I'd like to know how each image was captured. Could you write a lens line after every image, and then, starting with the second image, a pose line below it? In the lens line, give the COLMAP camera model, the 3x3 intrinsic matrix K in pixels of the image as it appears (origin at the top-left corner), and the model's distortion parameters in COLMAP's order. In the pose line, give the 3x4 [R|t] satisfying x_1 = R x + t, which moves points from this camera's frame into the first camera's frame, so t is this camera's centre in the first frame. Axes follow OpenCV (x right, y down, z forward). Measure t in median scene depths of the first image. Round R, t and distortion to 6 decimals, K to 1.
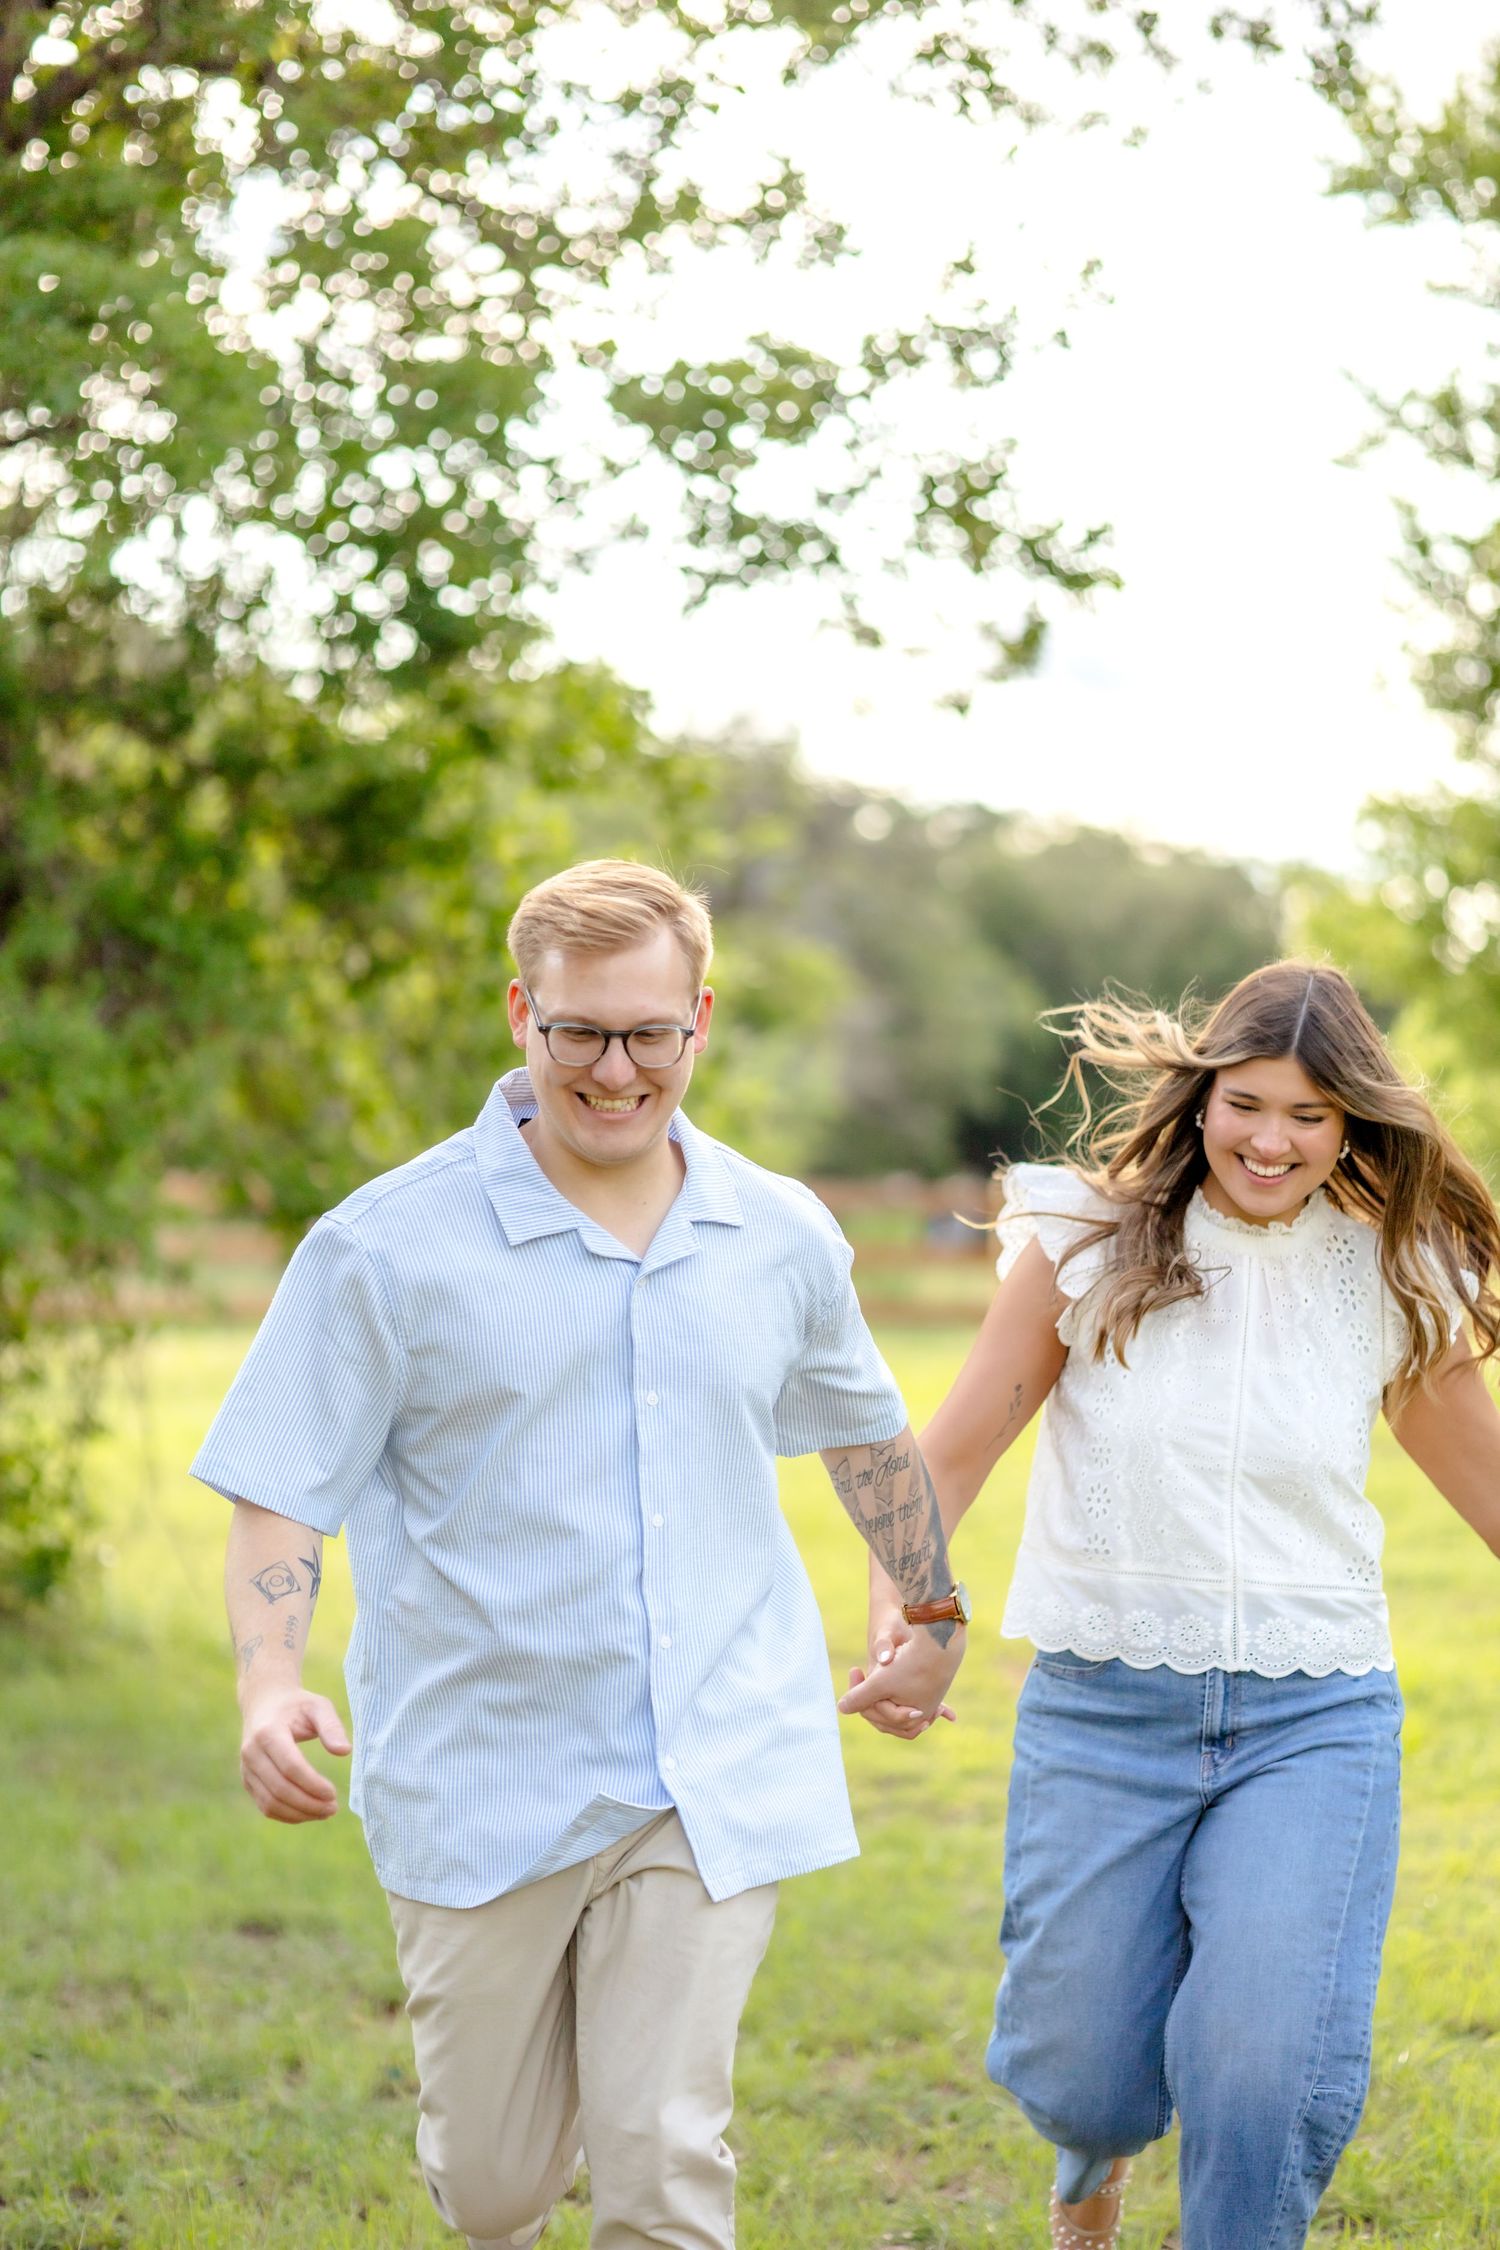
lens RADIAL K [[5775.2, 0, 750.0], [0, 5775.2, 1125.0], [0, 0, 1]] dist [0.336182, -0.485760]
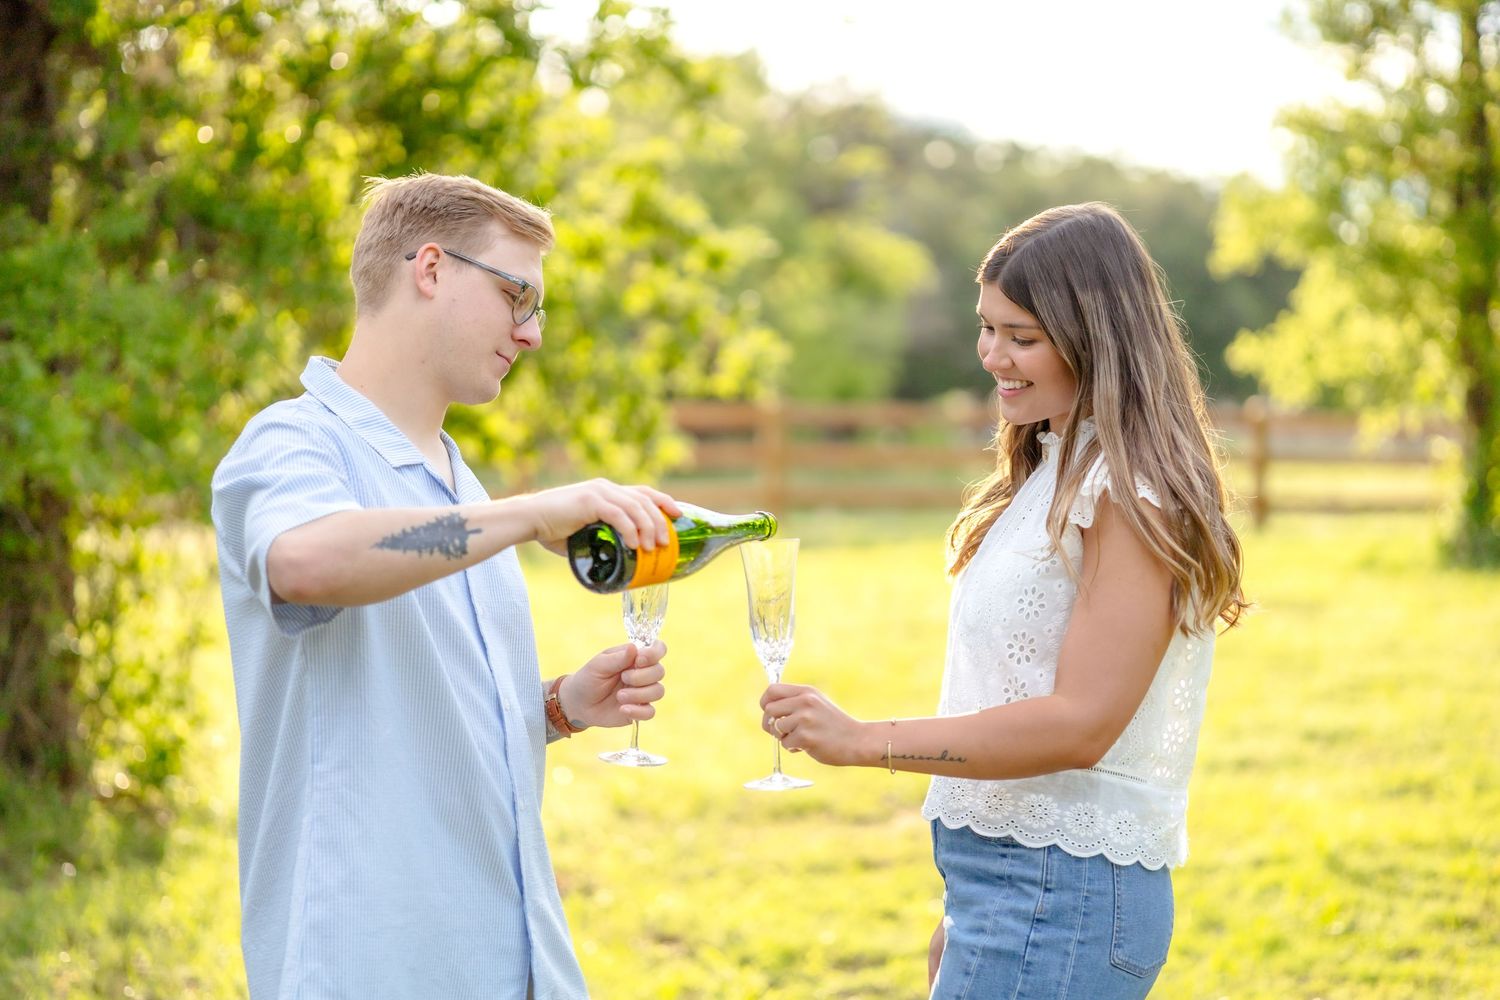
lens RADIAL K [[3732.5, 0, 748.0], [0, 3732.5, 575.8], [0, 0, 1]] dist [0.095055, -0.430491]
pose [[0.999180, -0.017820, -0.036354, 0.014157], [0.019871, 0.998185, 0.056842, -0.001176], [0.035275, -0.057518, 0.997721, 0.135333]]
